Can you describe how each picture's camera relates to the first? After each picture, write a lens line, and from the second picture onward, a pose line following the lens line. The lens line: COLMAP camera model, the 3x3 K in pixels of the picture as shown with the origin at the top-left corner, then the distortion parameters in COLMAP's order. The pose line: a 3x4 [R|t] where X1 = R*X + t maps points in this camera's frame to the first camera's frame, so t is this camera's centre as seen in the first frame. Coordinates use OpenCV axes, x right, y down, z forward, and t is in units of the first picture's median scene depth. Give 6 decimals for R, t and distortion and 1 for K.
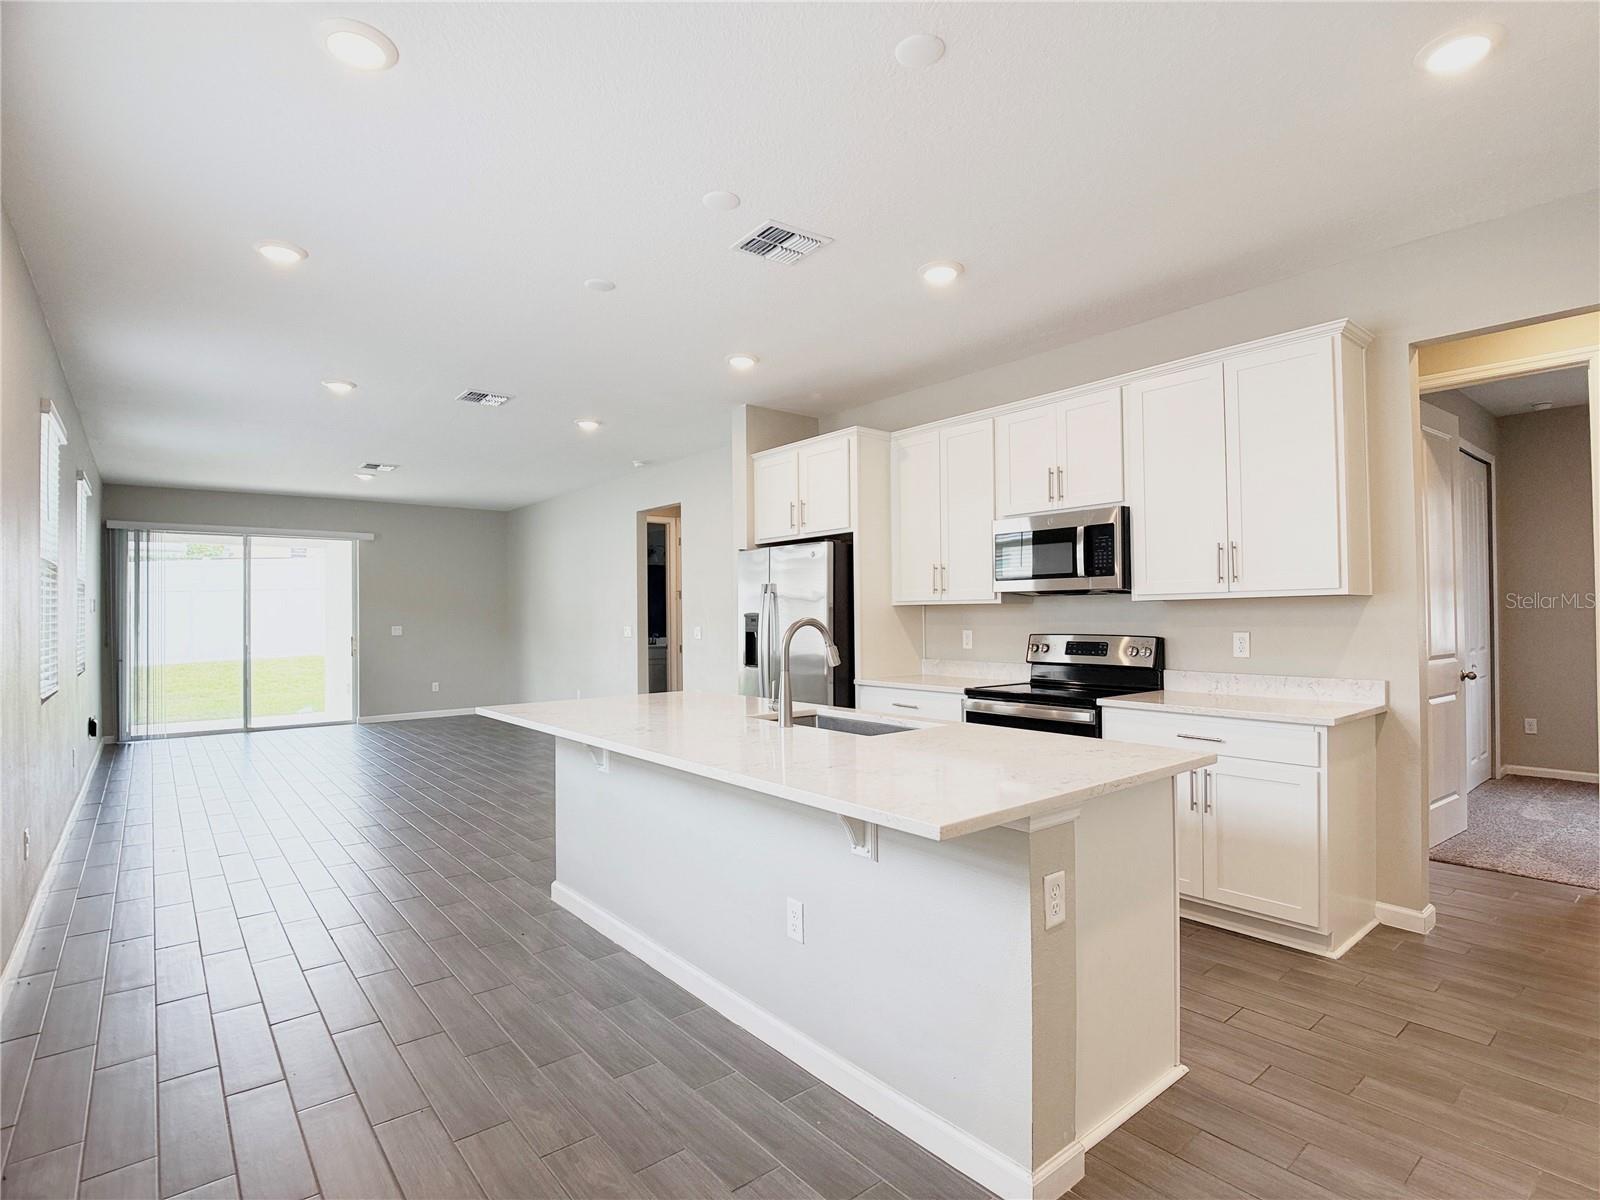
lens RADIAL K [[816.9, 0, 802.6], [0, 816.9, 603.1], [0, 0, 1]] dist [-0.021651, -0.000608]
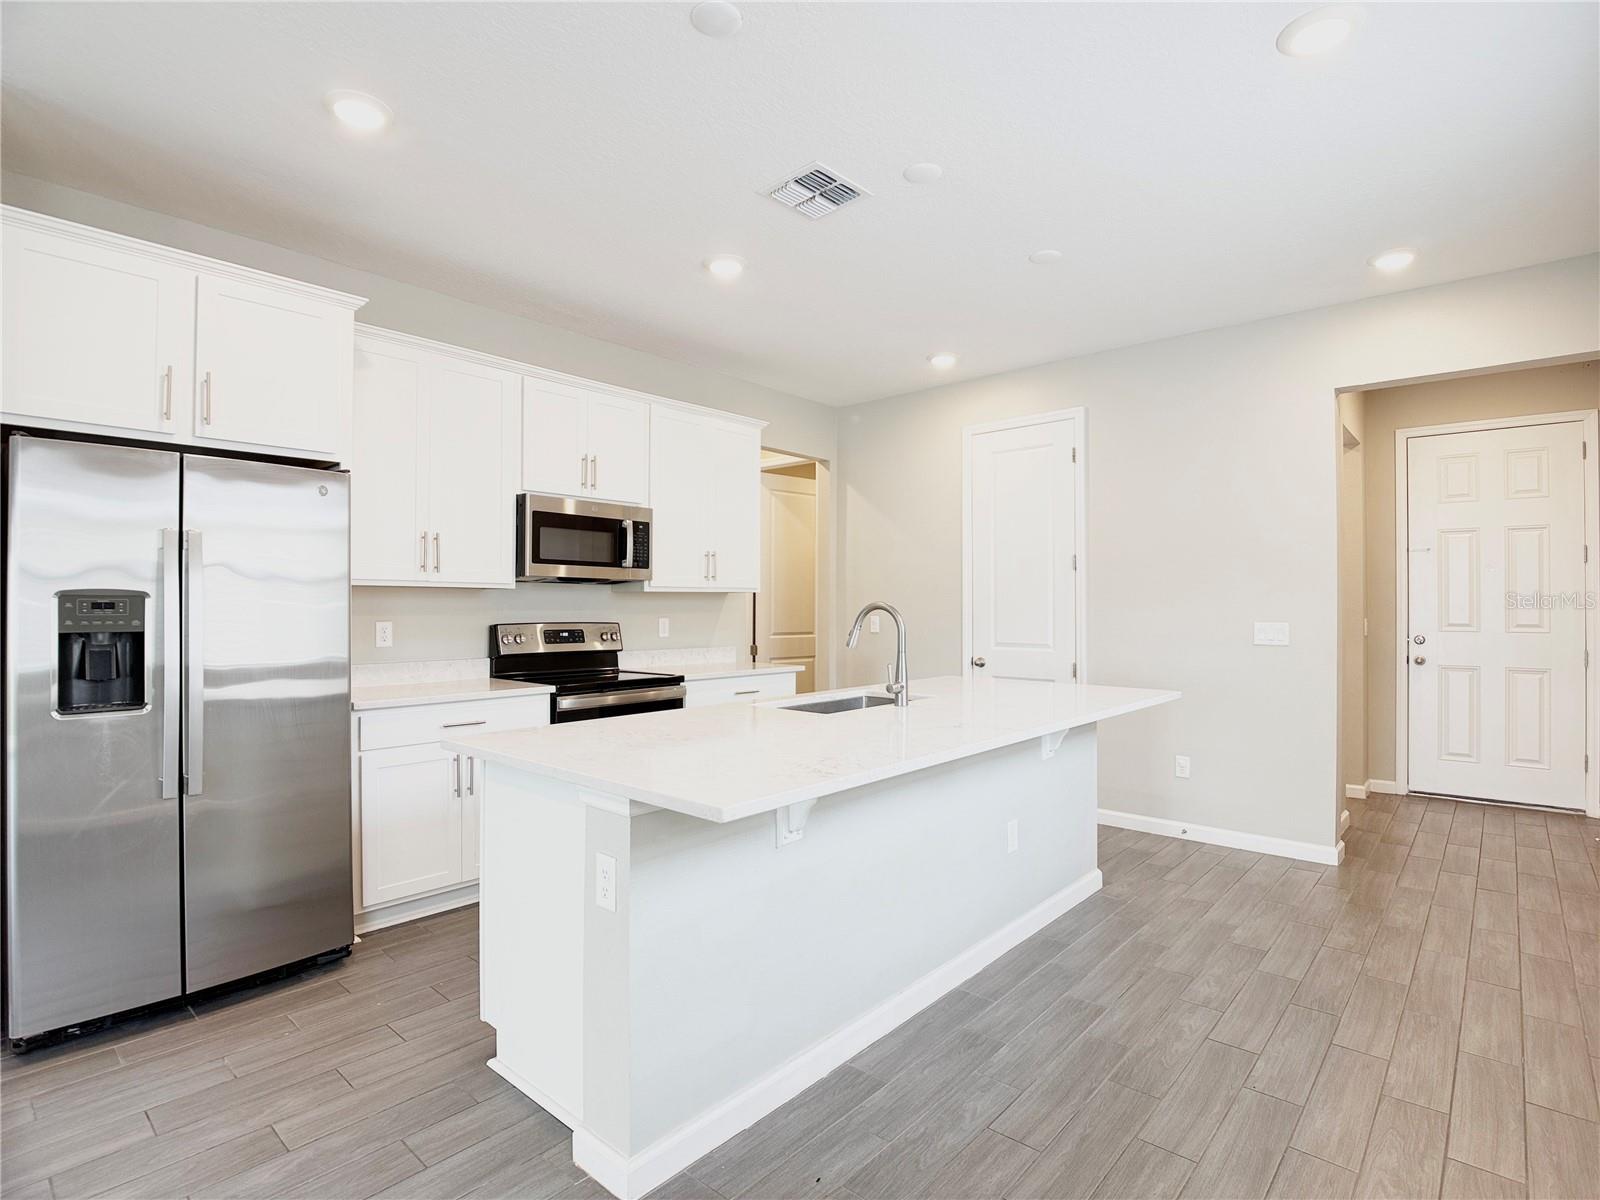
lens RADIAL K [[816.9, 0, 802.6], [0, 816.9, 603.1], [0, 0, 1]] dist [-0.021651, -0.000608]
pose [[-0.165996, 0.011701, 0.986057, -0.782477], [-0.017085, 0.999745, -0.014739, 0.027300], [-0.985978, -0.019294, -0.165753, 0.986108]]
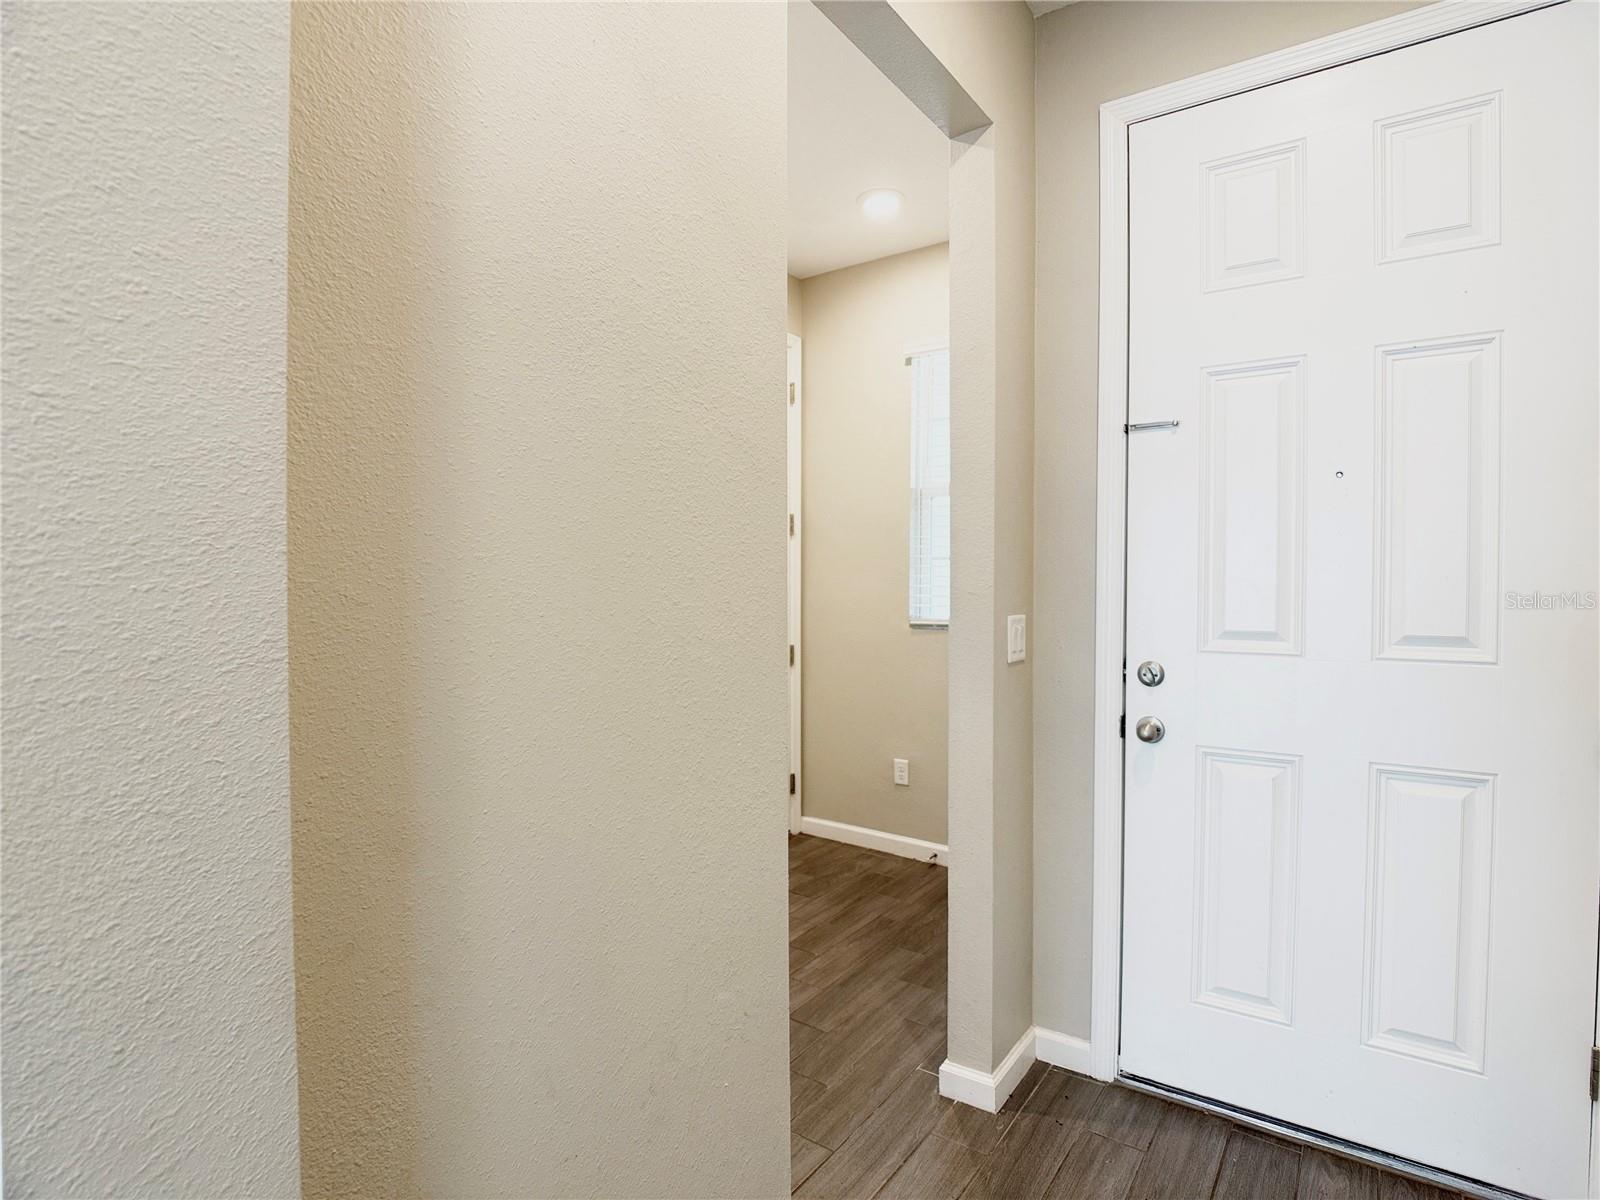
lens RADIAL K [[816.9, 0, 802.6], [0, 816.9, 603.1], [0, 0, 1]] dist [-0.021651, -0.000608]
pose [[-0.277923, -0.009647, 0.960555, -0.443125], [-0.019666, 0.999797, 0.004351, 0.019259], [-0.960402, -0.017681, -0.278057, 0.574400]]
